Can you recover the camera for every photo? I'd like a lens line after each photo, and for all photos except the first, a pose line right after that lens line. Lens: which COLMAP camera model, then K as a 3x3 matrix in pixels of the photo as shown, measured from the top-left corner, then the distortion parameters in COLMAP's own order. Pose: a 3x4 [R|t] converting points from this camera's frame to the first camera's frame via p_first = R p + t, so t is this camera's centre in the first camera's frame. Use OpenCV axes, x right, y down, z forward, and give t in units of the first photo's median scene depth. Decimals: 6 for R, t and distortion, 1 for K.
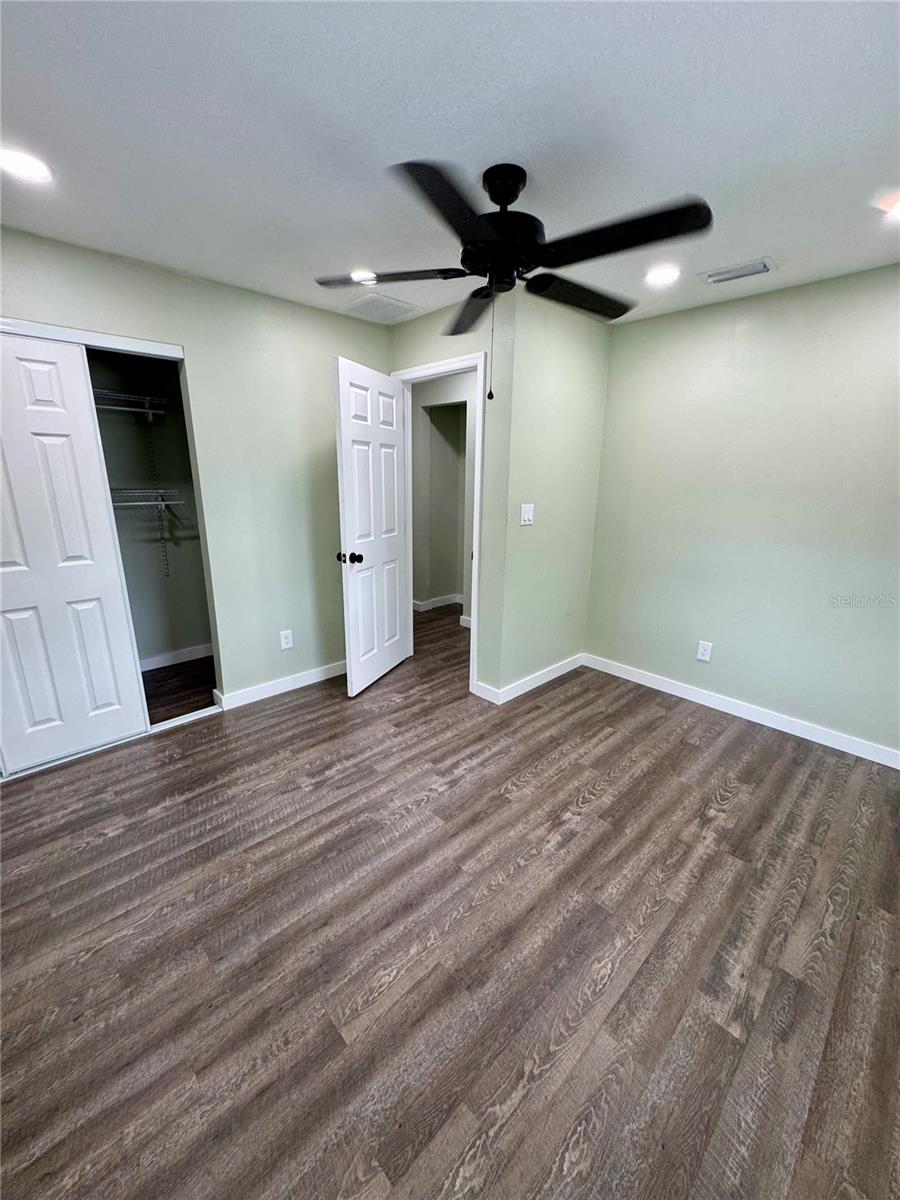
lens RADIAL K [[477.6, 0, 452.3], [0, 477.6, 599.5], [0, 0, 1]] dist [-0.003769, 0.000887]
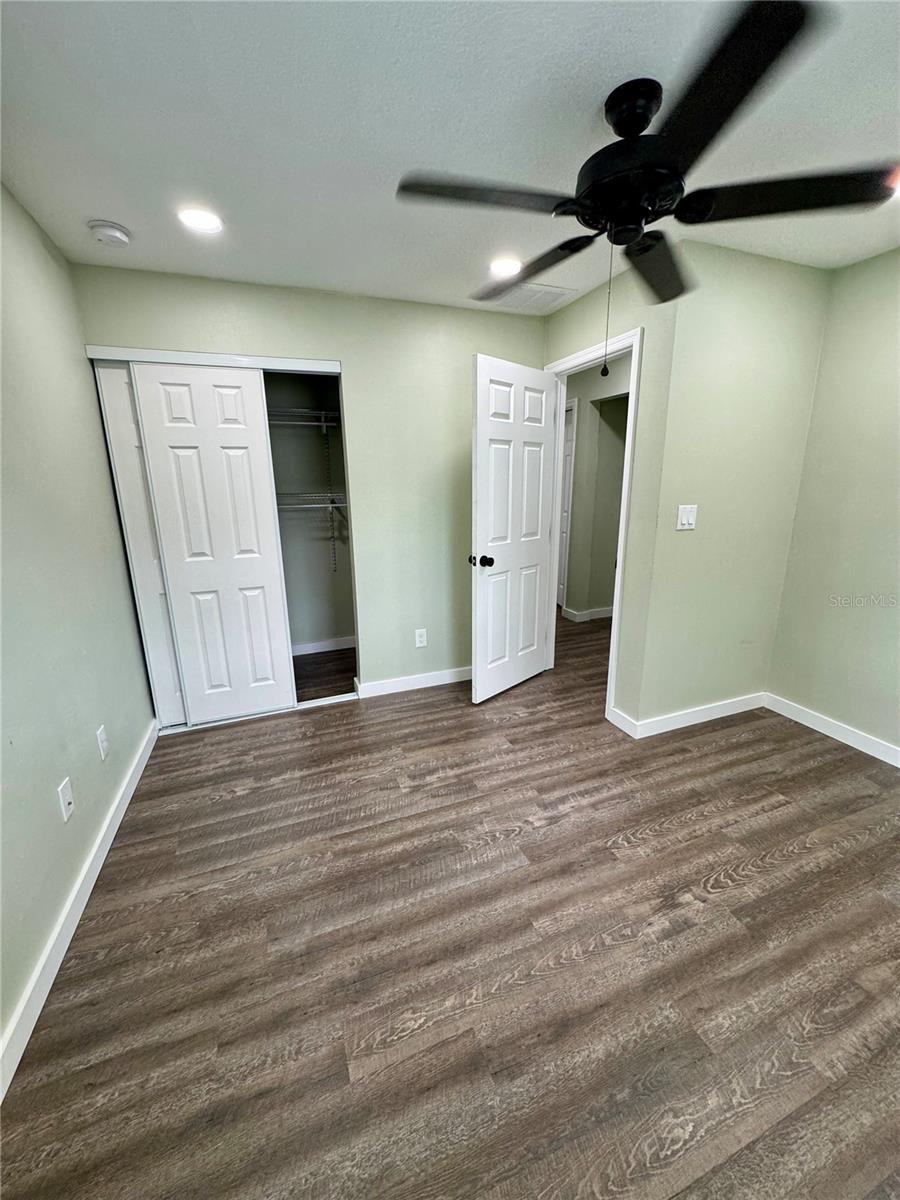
lens RADIAL K [[477.6, 0, 452.3], [0, 477.6, 599.5], [0, 0, 1]] dist [-0.003769, 0.000887]
pose [[0.923250, 0.069776, -0.377810, 0.129157], [-0.073150, 0.997306, 0.005432, -0.012271], [0.377171, 0.022622, 0.925867, 0.100640]]
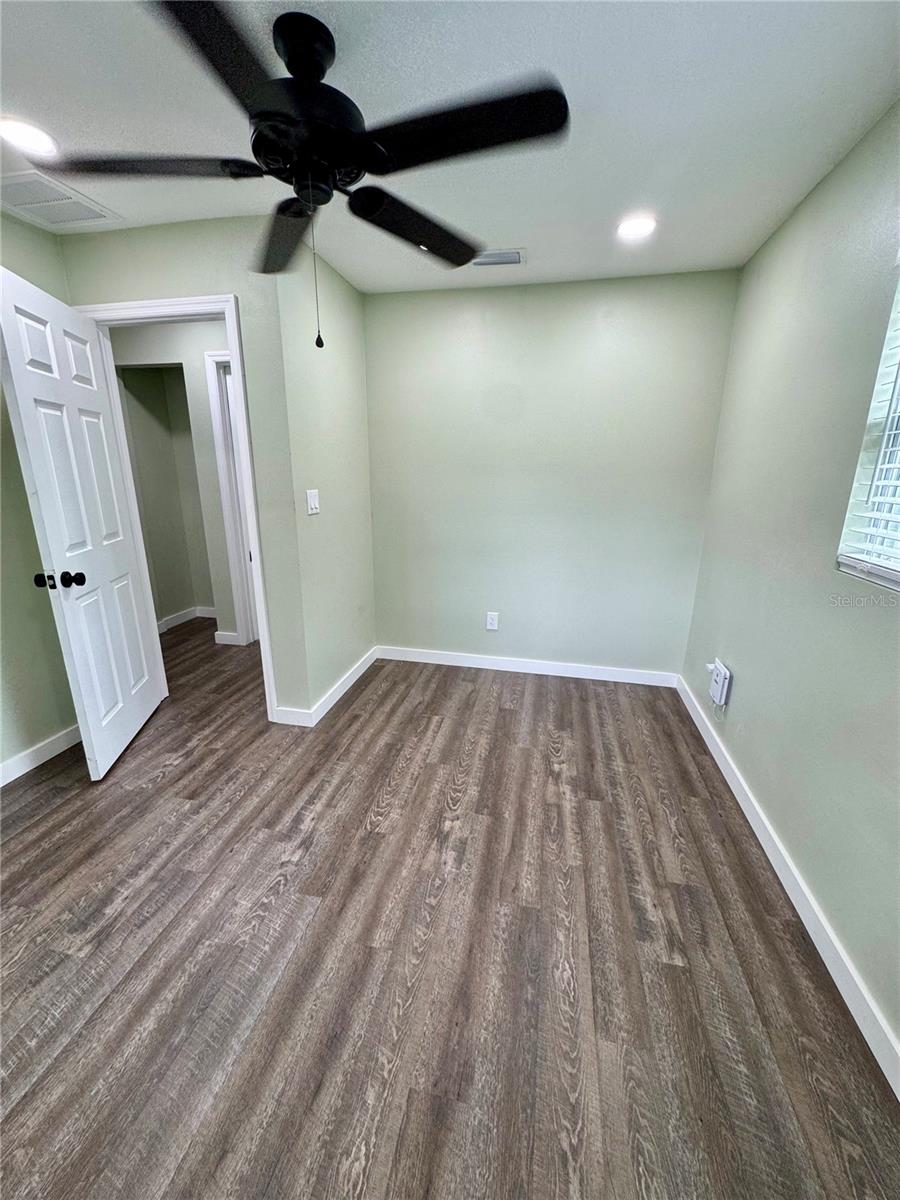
lens RADIAL K [[477.6, 0, 452.3], [0, 477.6, 599.5], [0, 0, 1]] dist [-0.003769, 0.000887]
pose [[0.826018, -0.158056, 0.541029, -0.158014], [0.145631, 0.987132, 0.066038, -0.031141], [-0.544505, 0.024242, 0.838407, 0.187098]]
